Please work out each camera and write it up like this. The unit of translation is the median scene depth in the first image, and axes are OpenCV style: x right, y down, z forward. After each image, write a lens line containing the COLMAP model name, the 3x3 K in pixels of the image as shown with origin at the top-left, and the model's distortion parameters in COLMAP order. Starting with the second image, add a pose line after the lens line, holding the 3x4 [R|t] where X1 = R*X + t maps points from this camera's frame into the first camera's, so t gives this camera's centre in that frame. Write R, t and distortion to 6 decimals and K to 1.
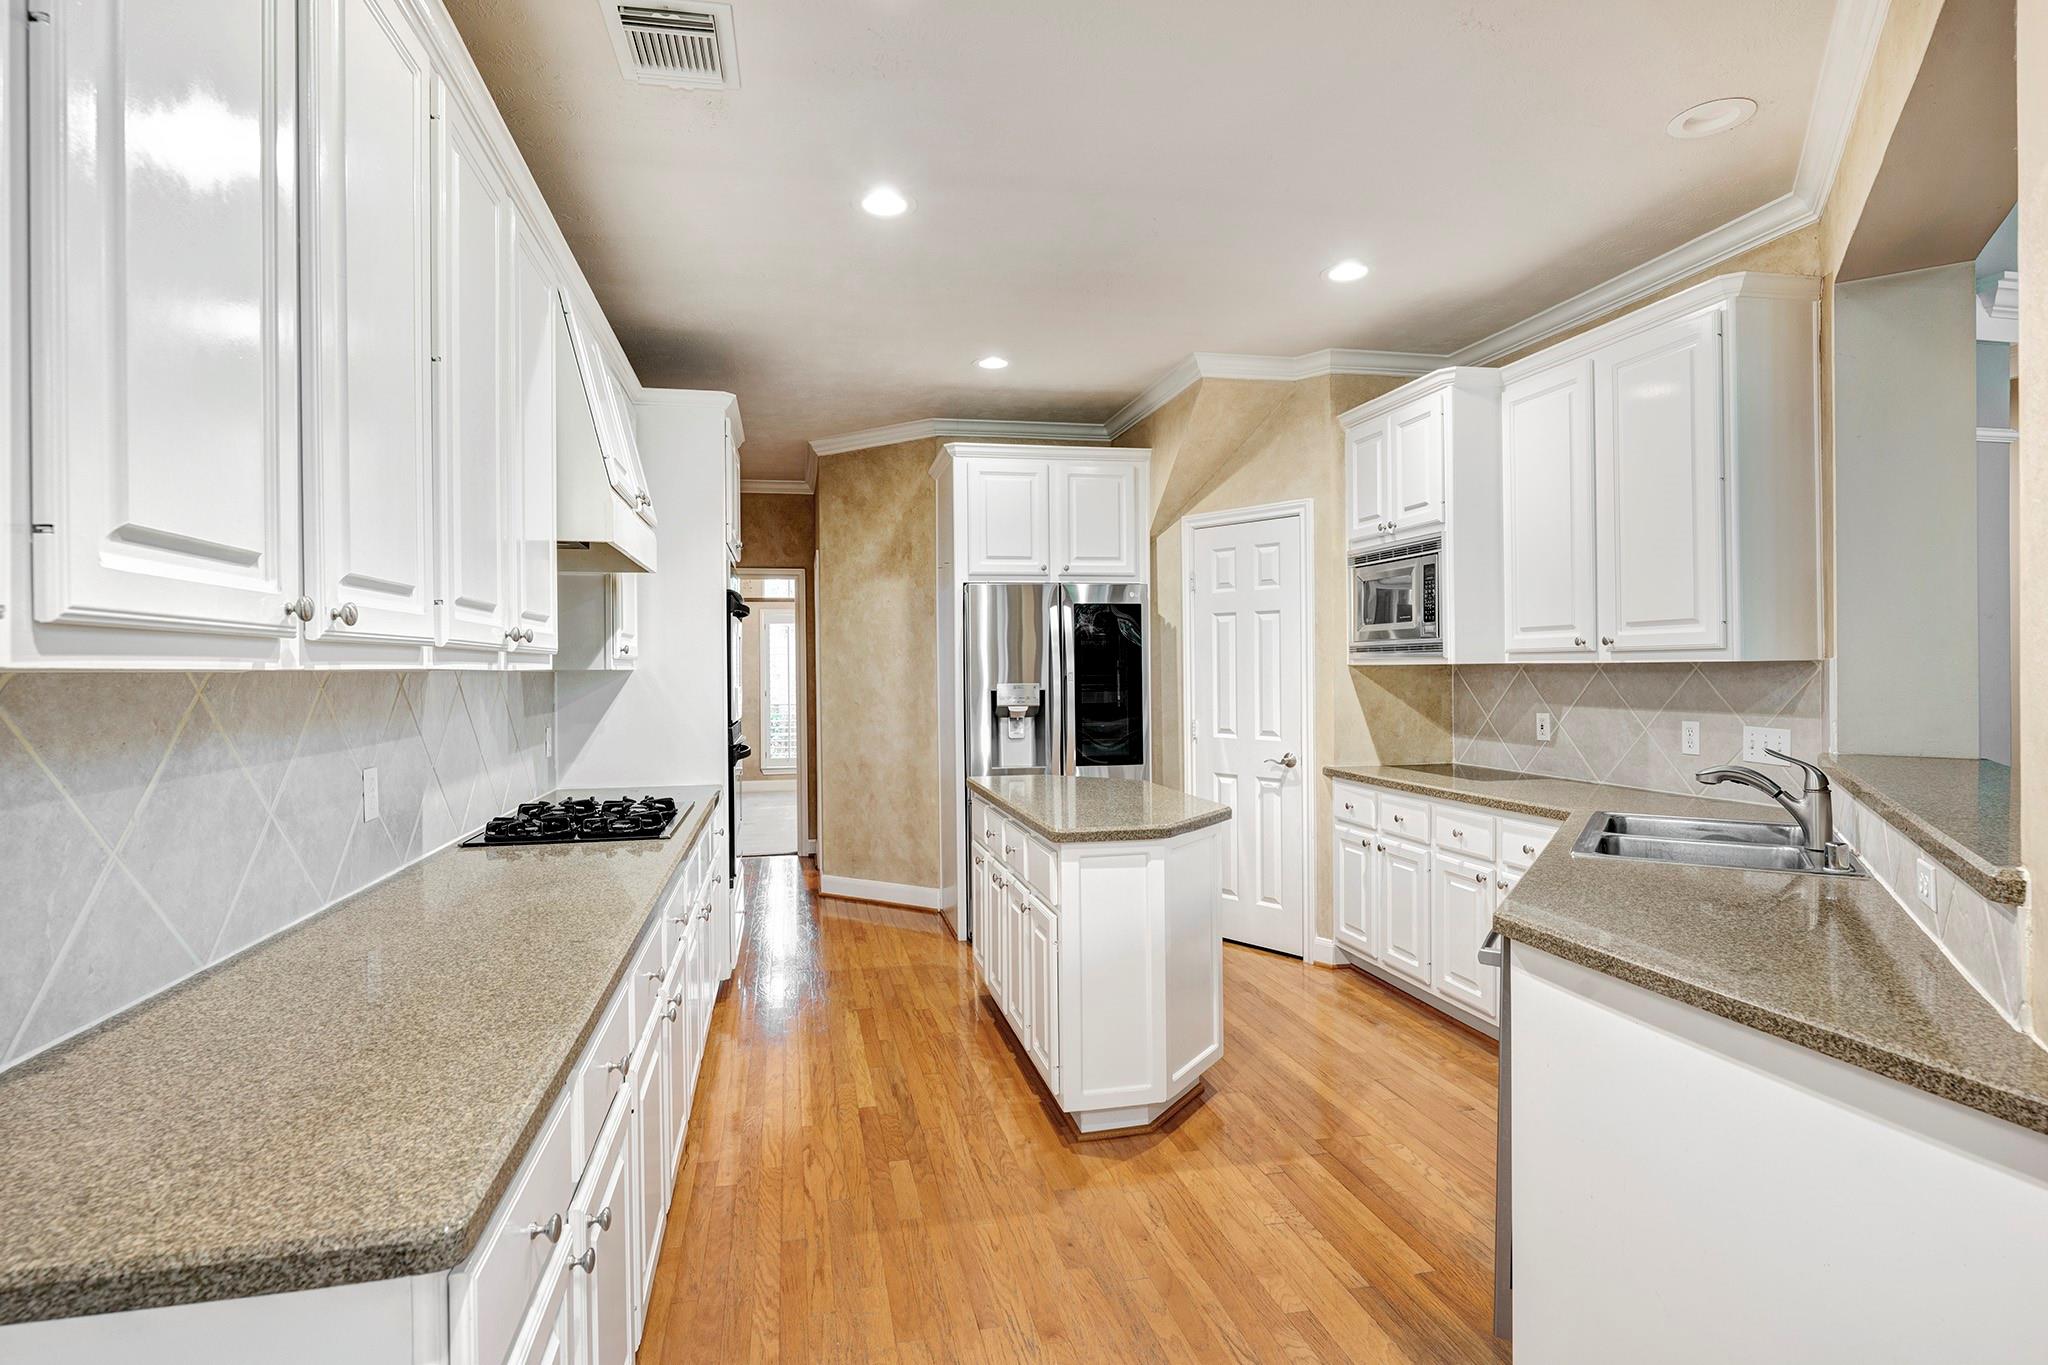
lens RADIAL K [[1053.8, 0, 1019.7], [0, 1053.8, 675.3], [0, 0, 1]] dist [-0.000110, 0.000027]
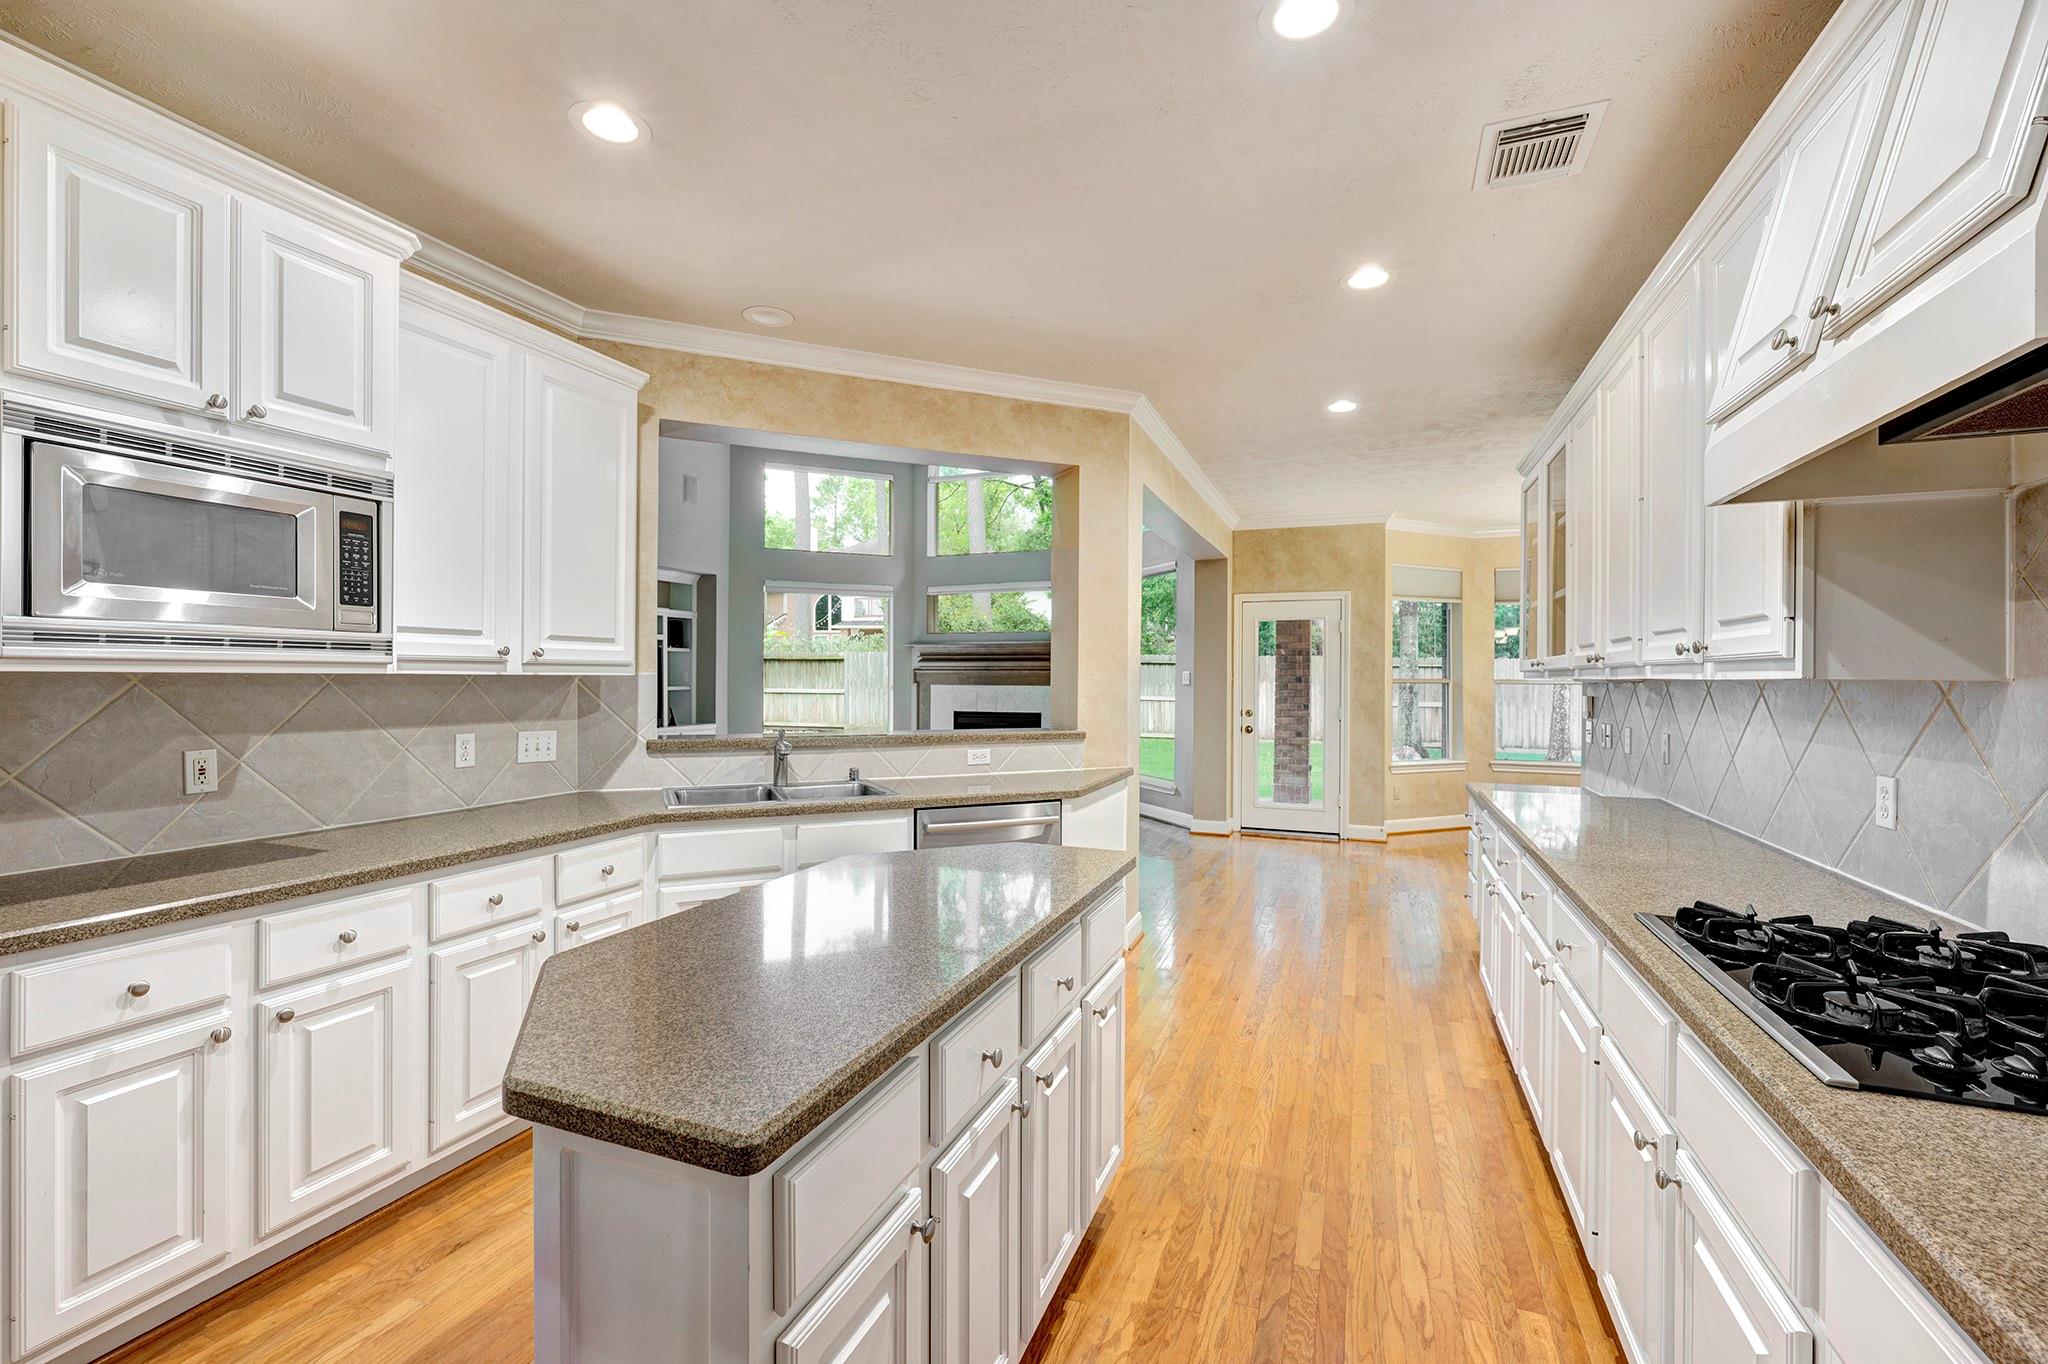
lens RADIAL K [[883.5, 0, 1014.1], [0, 883.5, 677.9], [0, 0, 1]] dist [0.001328, 0.000097]
pose [[-0.828079, 0.004275, 0.560596, -0.234154], [0.006167, 0.999980, 0.001484, -0.006693], [-0.560578, 0.004686, -0.828088, 1.258894]]
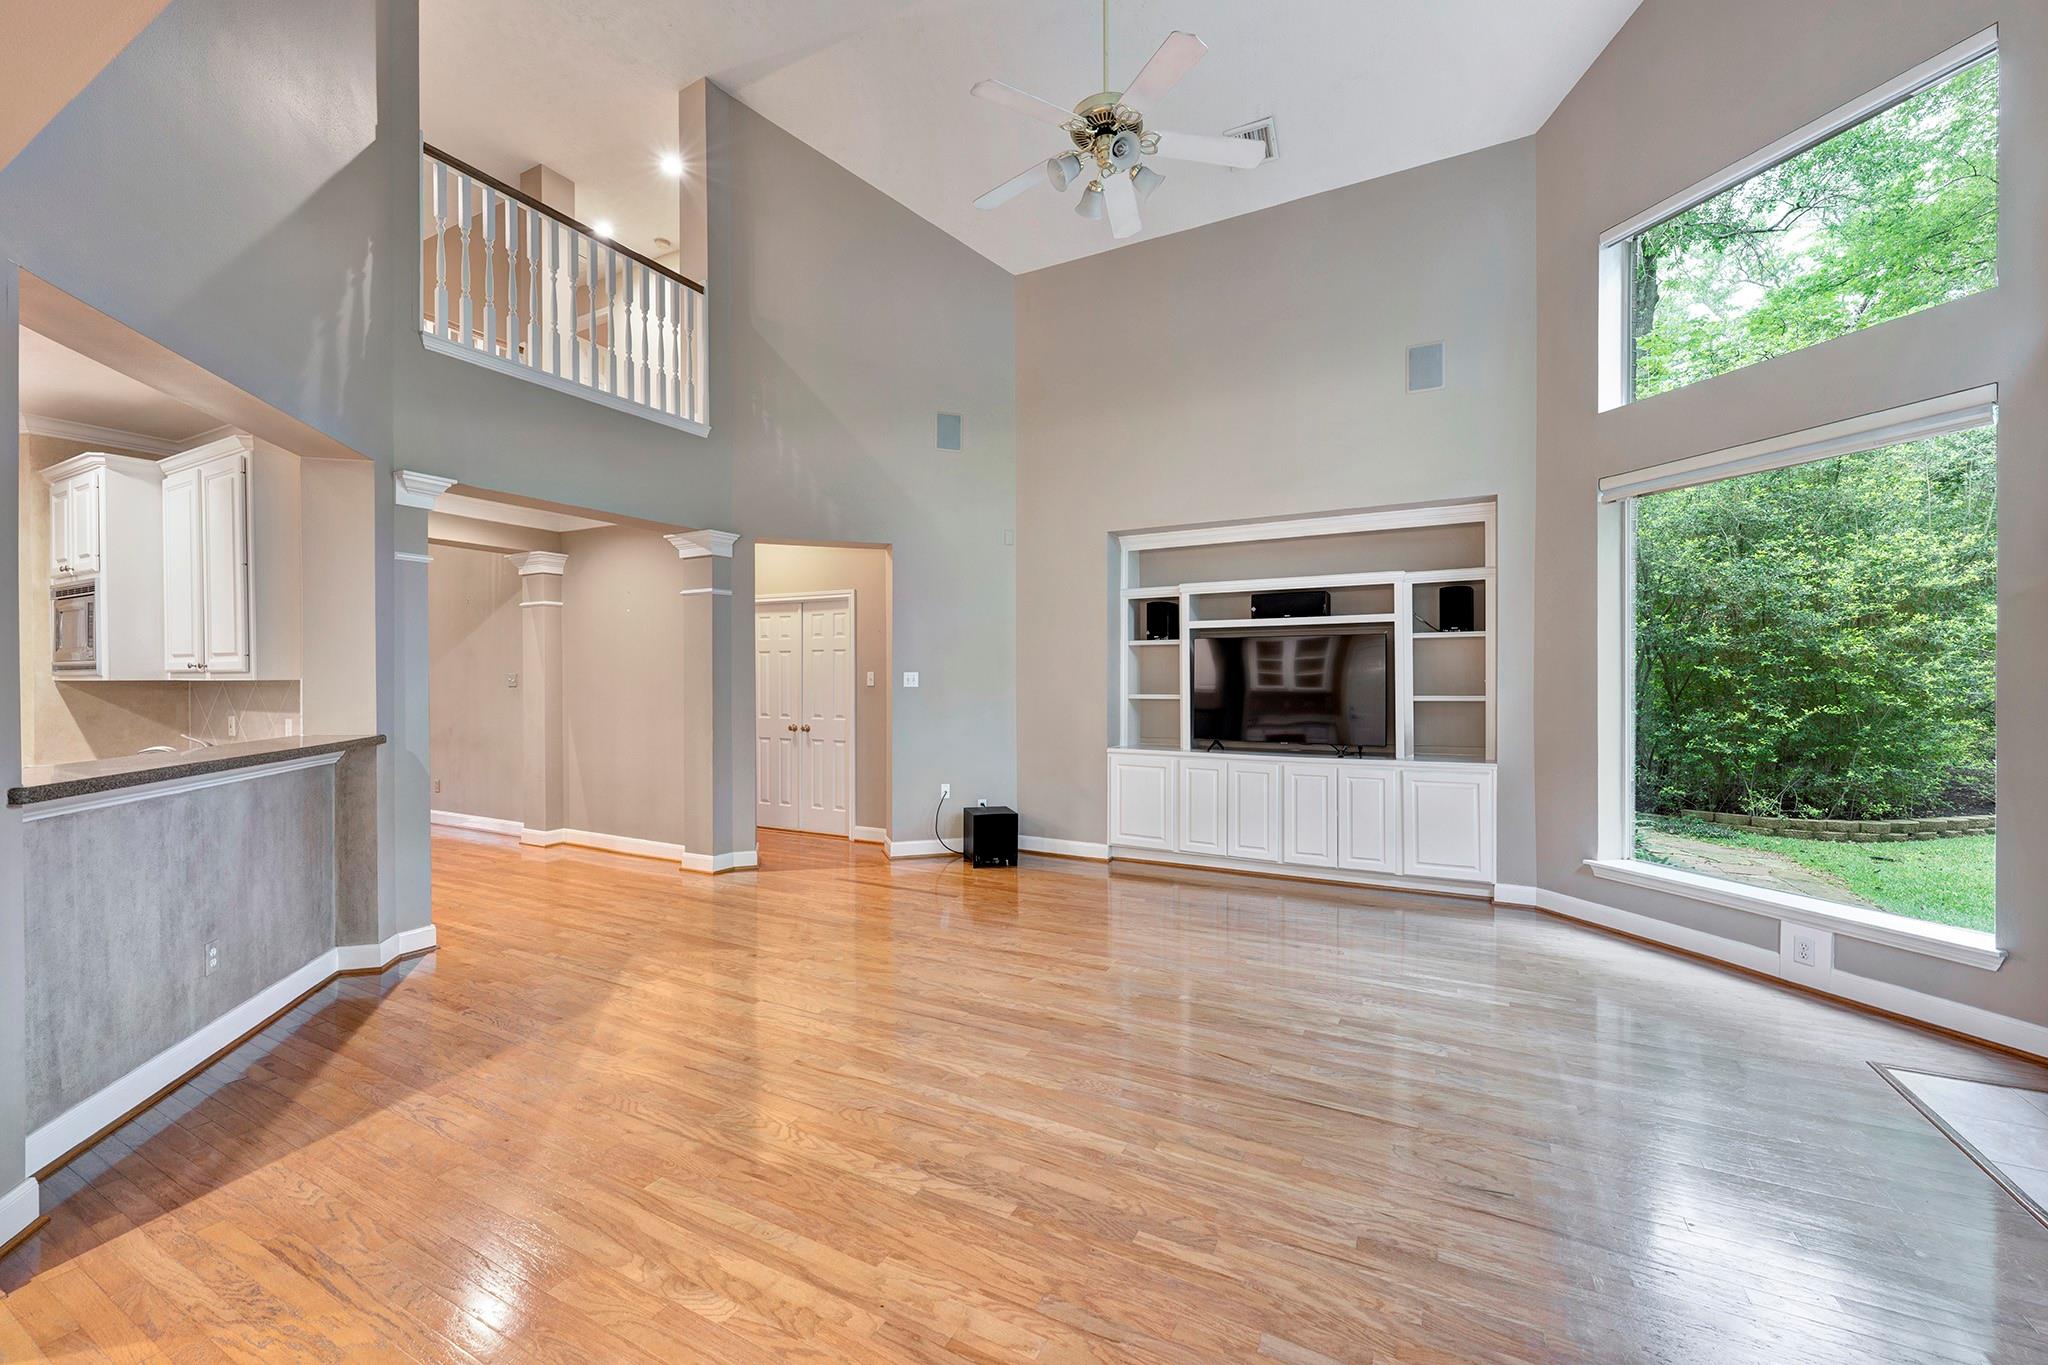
lens RADIAL K [[818.3, 0, 1021.9], [0, 818.3, 682.7], [0, 0, 1]] dist [-0.001846, -0.000198]
pose [[0.645116, 0.002589, 0.764080, 0.376611], [0.000462, 0.999993, -0.003779, -0.004030], [-0.764085, 0.002791, 0.645110, -0.523114]]
